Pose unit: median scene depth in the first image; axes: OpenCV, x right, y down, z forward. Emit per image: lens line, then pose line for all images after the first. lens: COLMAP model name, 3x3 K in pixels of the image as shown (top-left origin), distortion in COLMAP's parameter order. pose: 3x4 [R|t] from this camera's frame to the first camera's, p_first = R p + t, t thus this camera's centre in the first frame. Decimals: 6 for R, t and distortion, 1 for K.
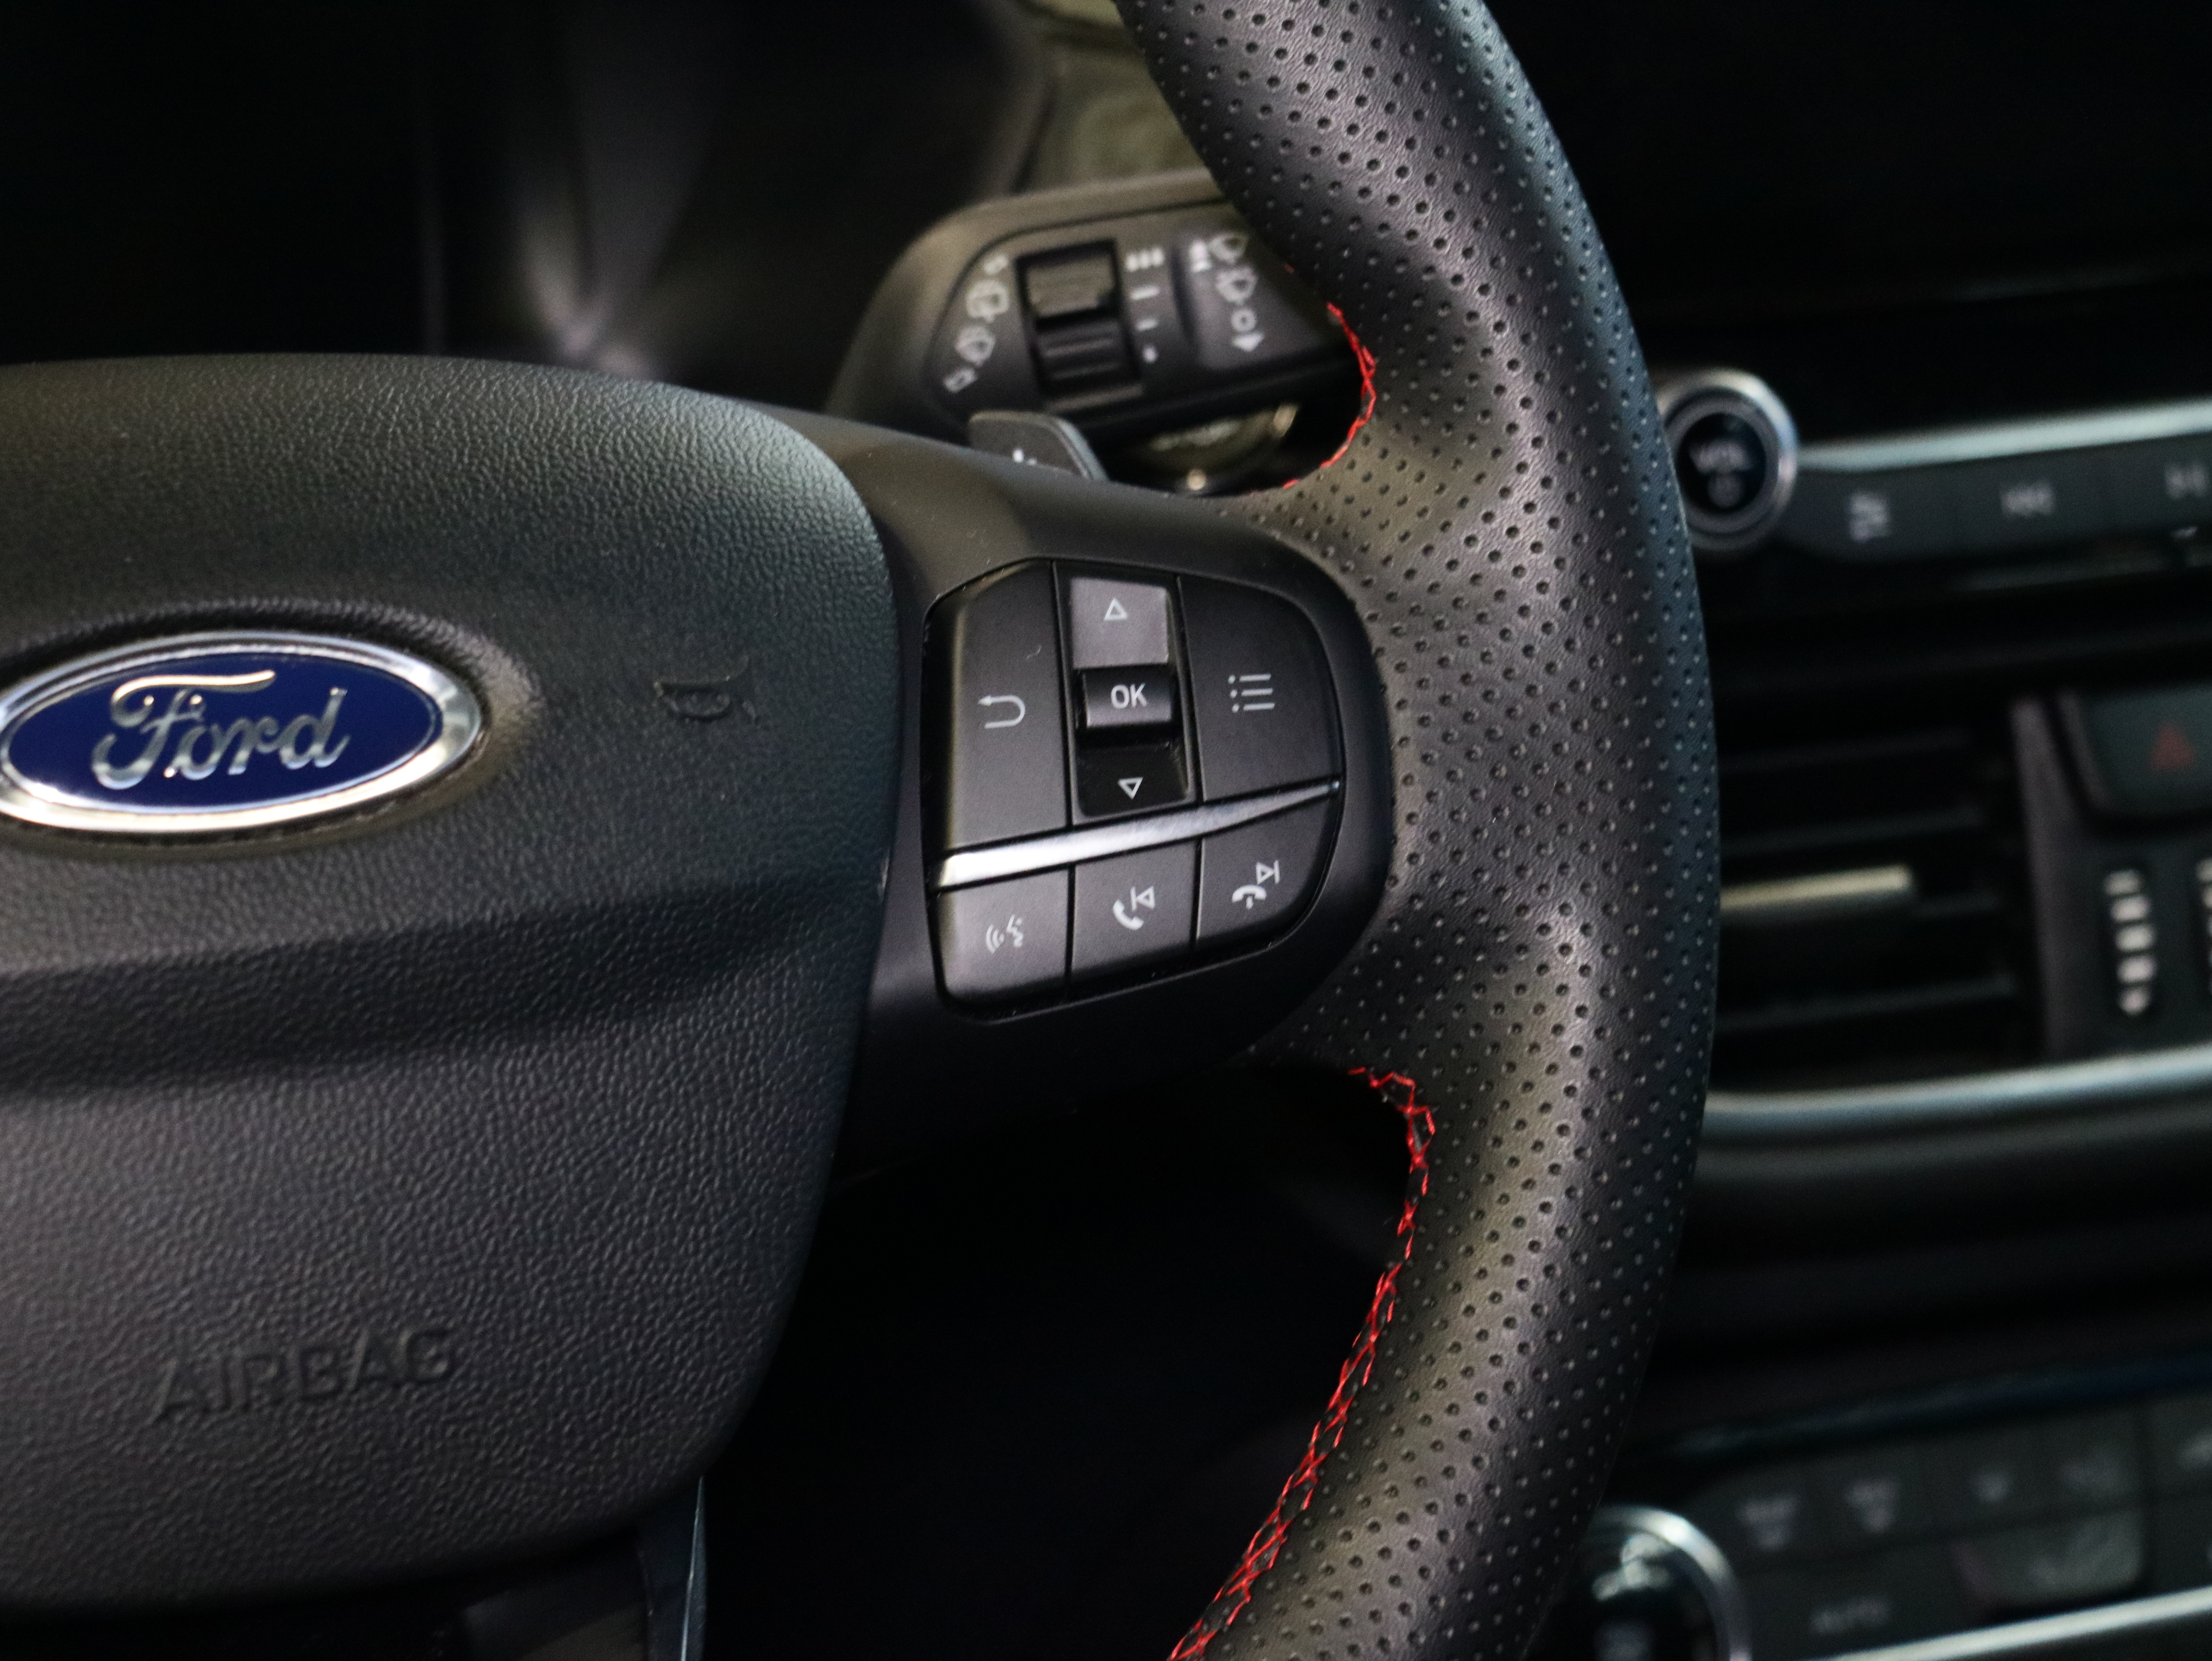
lens RADIAL K [[7097.9, 0, 1106.0], [0, 7097.9, 830.5], [0, 0, 1]] dist [0.024513, -0.771334]
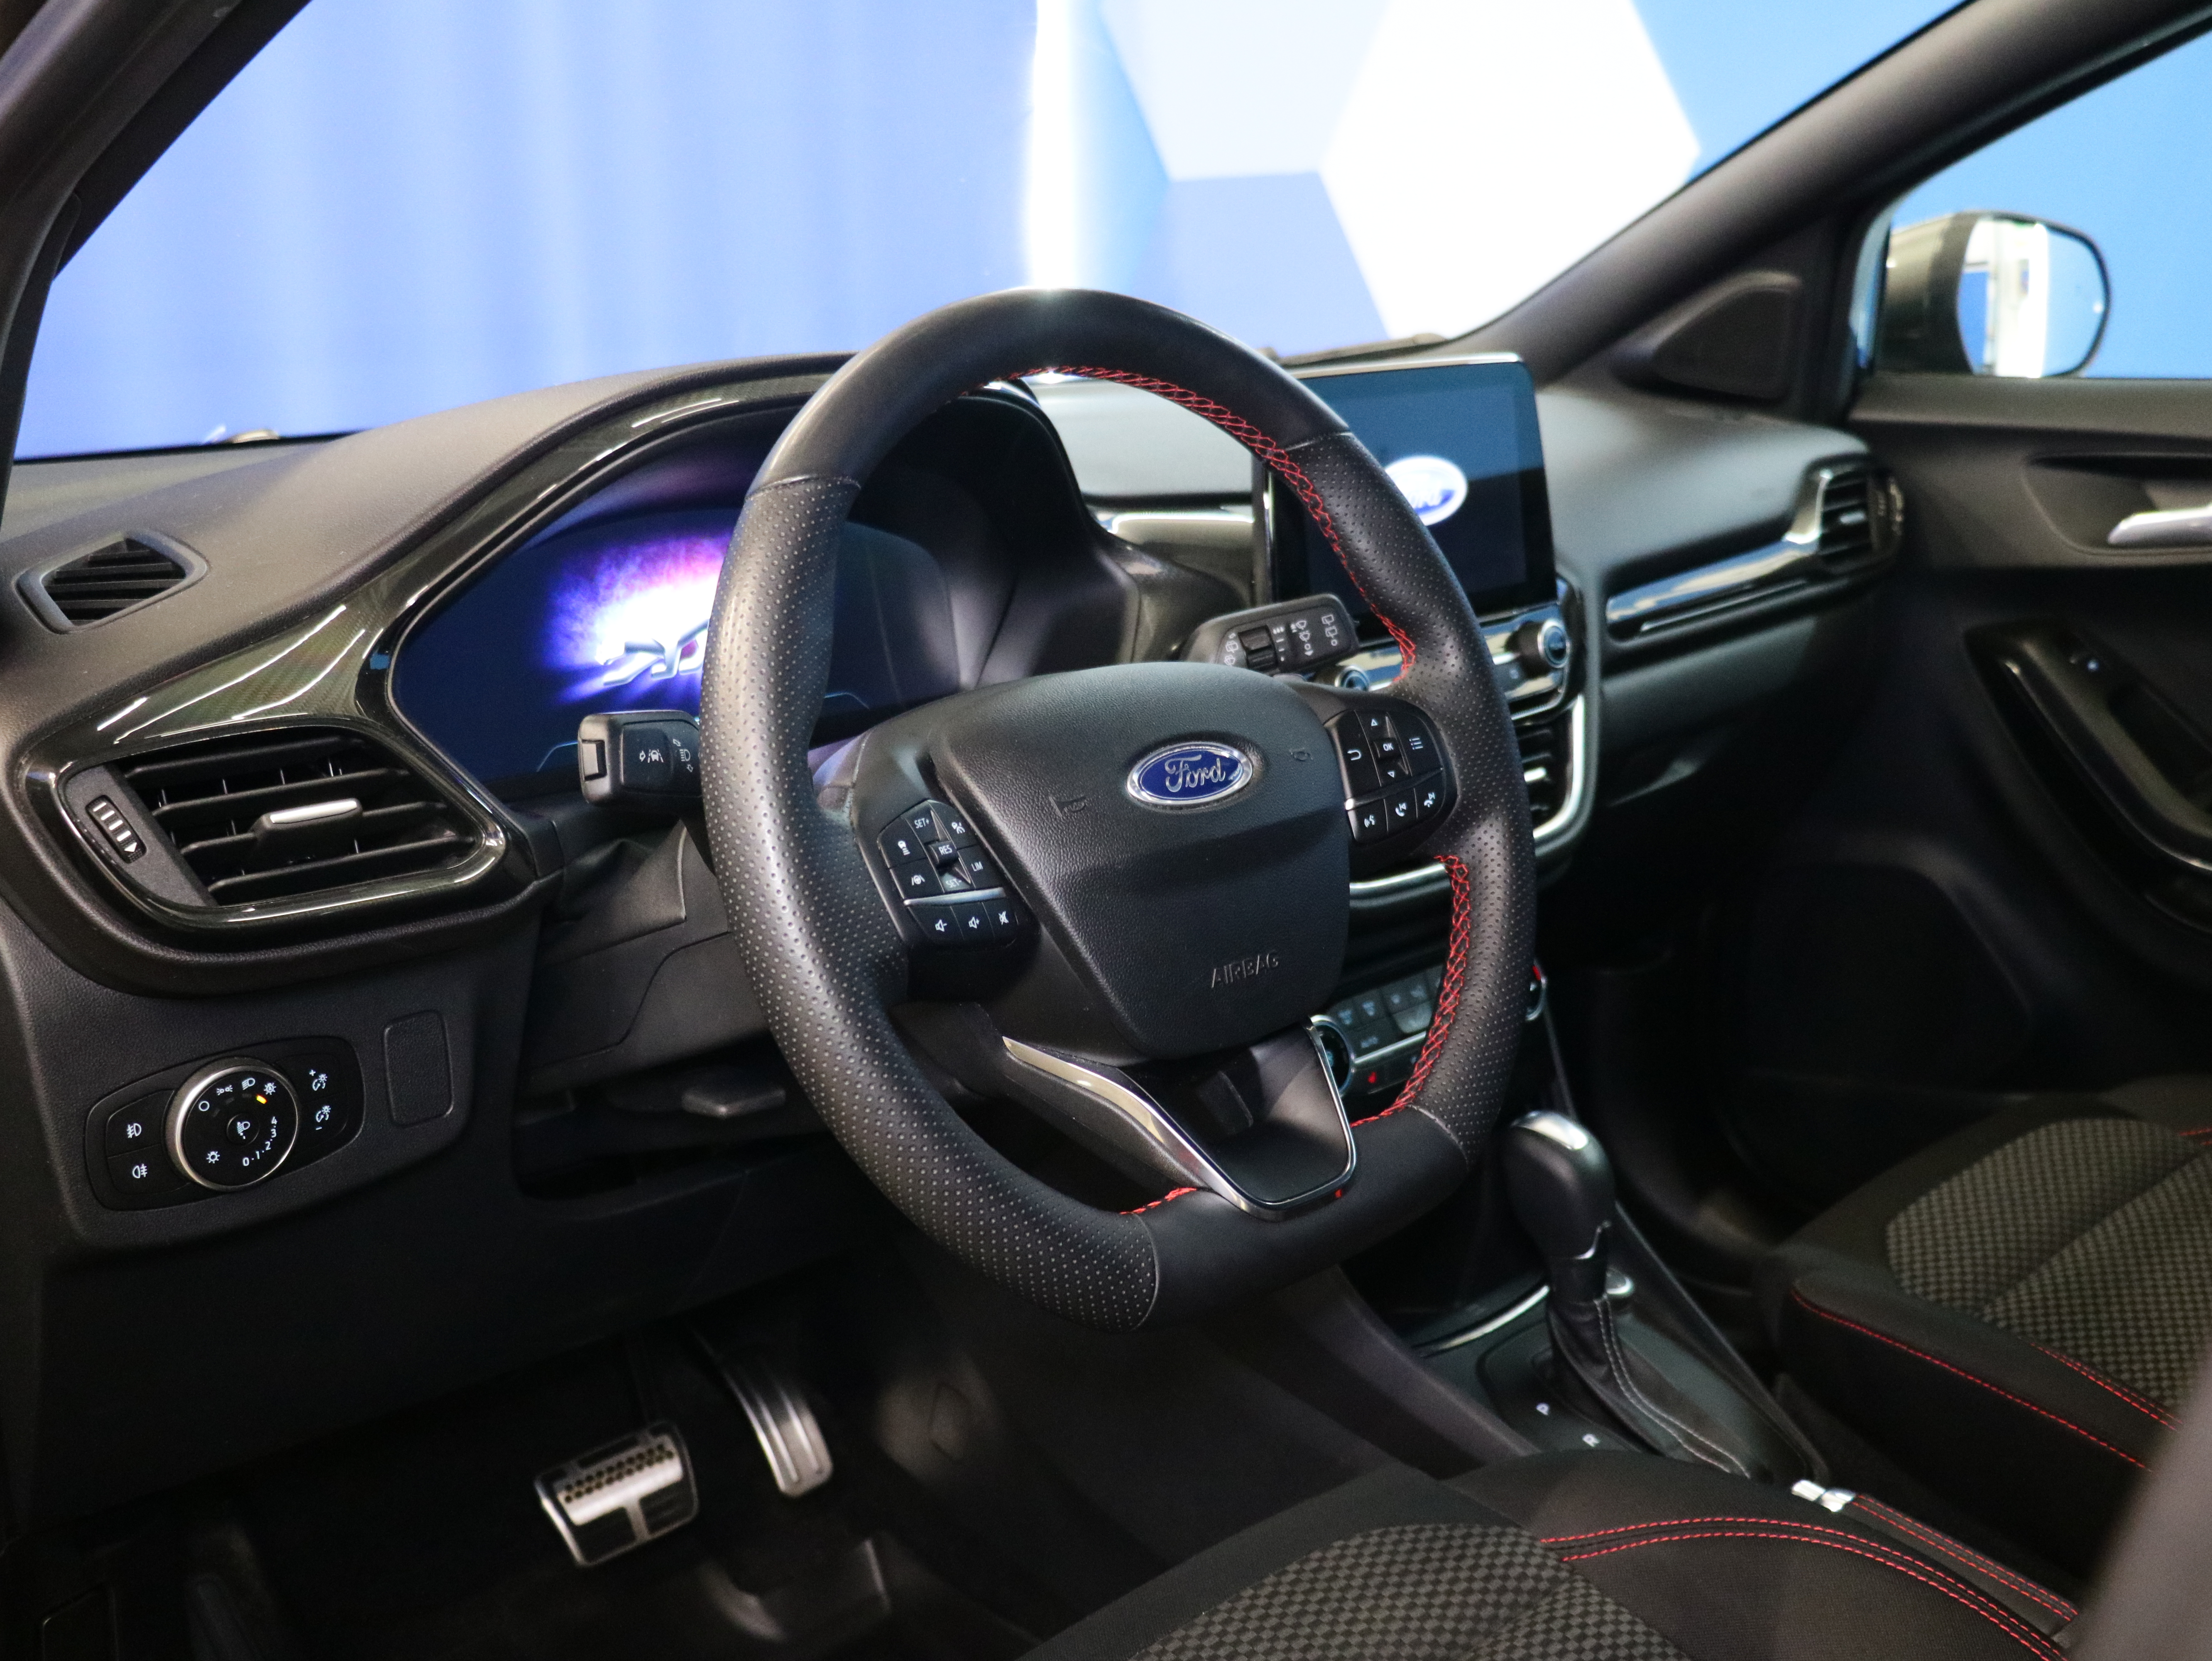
lens RADIAL K [[2240.3, 0, 1106.0], [0, 2240.3, 830.5], [0, 0, 1]] dist [-0.030874, -0.004206]
pose [[0.935921, -0.099386, 0.337898, -0.503837], [0.112821, 0.993408, -0.020305, 0.027609], [-0.333652, 0.057126, 0.940964, 0.068559]]
